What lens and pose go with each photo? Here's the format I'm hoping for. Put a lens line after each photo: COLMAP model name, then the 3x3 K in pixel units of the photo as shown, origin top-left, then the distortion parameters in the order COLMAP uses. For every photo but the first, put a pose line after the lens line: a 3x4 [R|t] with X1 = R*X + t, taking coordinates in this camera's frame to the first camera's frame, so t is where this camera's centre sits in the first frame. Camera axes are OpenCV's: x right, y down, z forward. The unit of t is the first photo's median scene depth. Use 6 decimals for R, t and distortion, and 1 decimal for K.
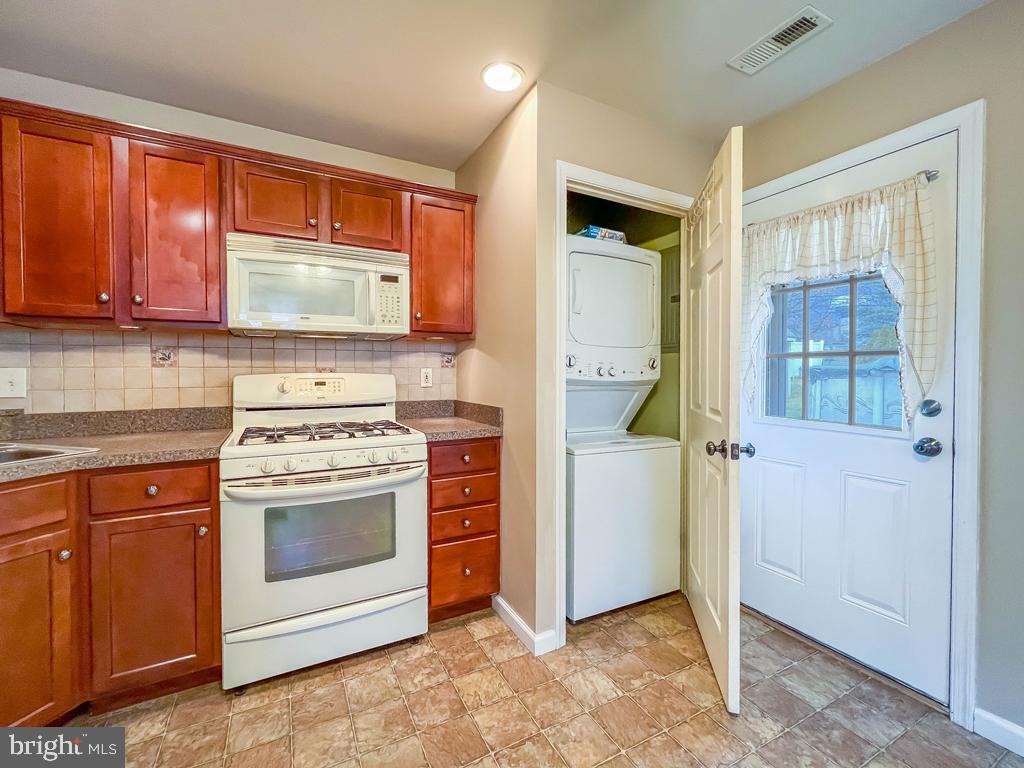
lens RADIAL K [[441.4, 0, 544.3], [0, 441.4, 378.3], [0, 0, 1]] dist [-0.003290, 0.000271]
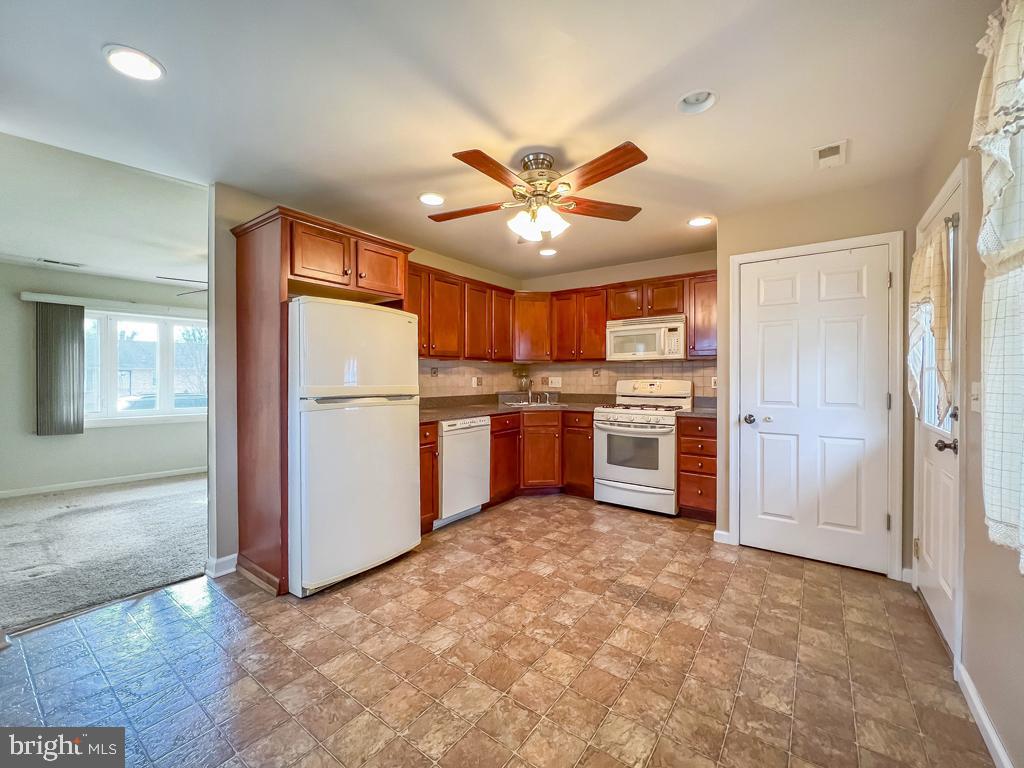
lens RADIAL K [[397.0, 0, 493.4], [0, 397.0, 380.4], [0, 0, 1]] dist [0.000832, 0.000045]
pose [[0.391111, 0.007921, -0.920309, 0.994107], [-0.012340, 0.999918, 0.003361, -0.005746], [0.920261, 0.010042, 0.391177, -0.404826]]
